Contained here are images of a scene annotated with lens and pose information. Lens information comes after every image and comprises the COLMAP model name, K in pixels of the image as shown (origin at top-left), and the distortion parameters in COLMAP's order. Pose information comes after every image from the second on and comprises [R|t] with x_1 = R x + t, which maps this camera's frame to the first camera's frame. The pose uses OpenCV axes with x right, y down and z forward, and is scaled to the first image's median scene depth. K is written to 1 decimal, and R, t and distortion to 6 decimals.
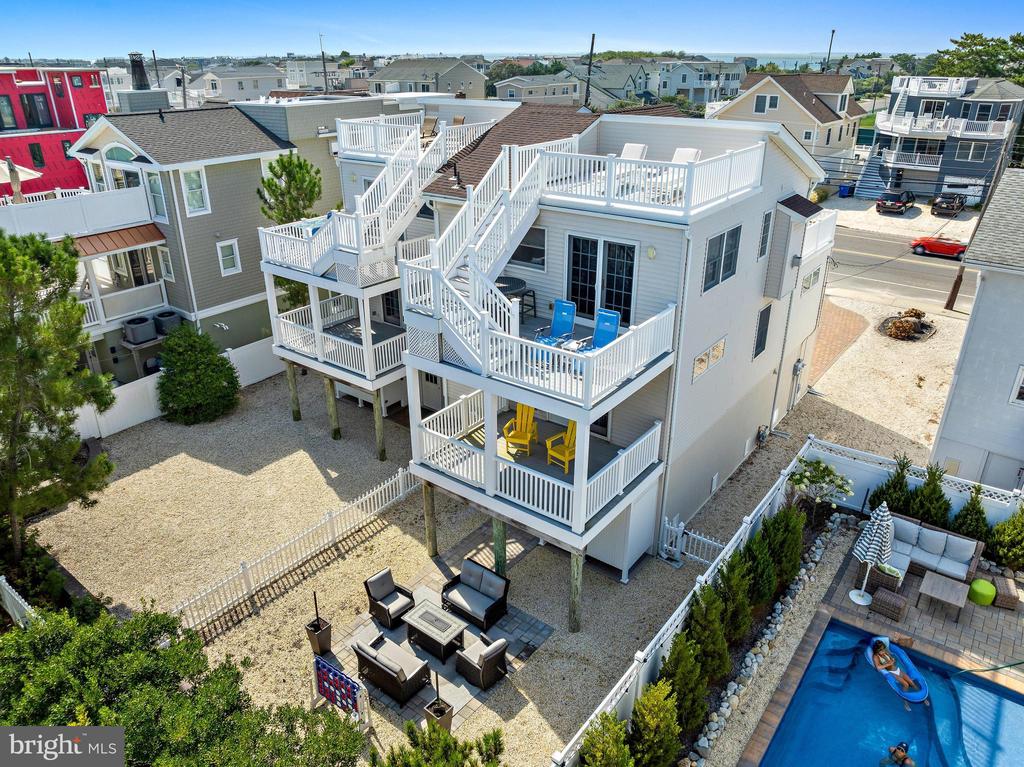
lens RADIAL K [[723.2, 0, 512.9], [0, 723.2, 387.6], [0, 0, 1]] dist [-0.054959, 0.030338]
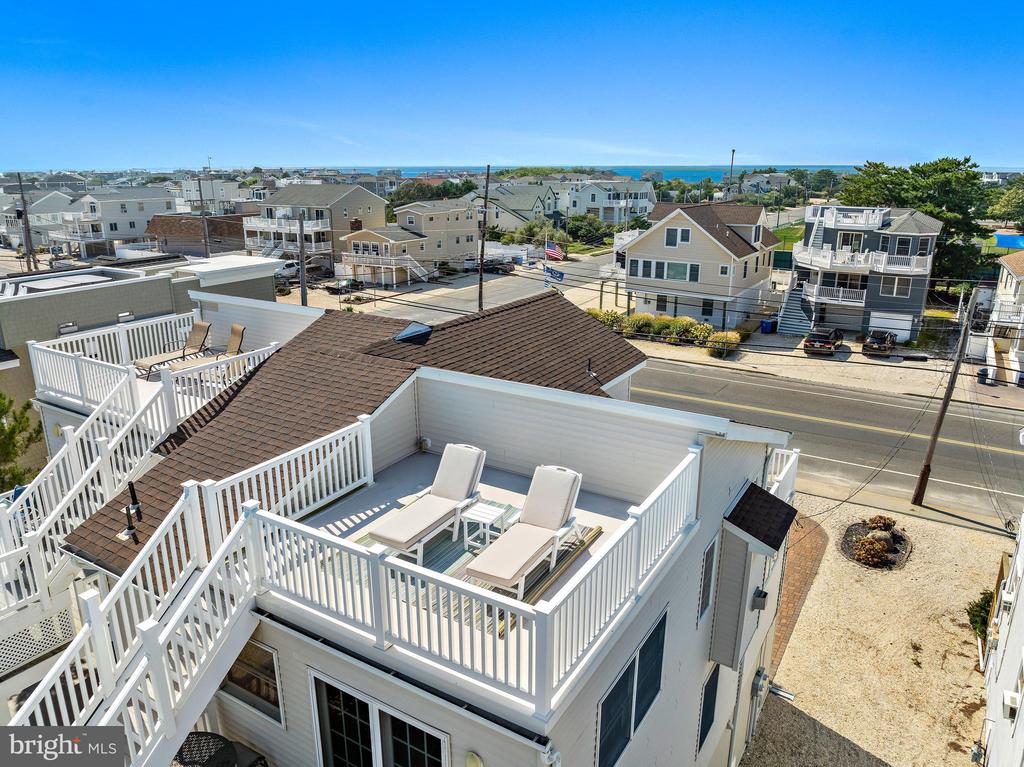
lens RADIAL K [[723.2, 0, 510.2], [0, 723.2, 382.5], [0, 0, 1]] dist [-0.054959, 0.030338]
pose [[0.994945, -0.024589, 0.097363, 0.045025], [0.038289, 0.989204, -0.141452, -0.090677], [-0.092834, 0.144465, 0.985145, 0.133651]]
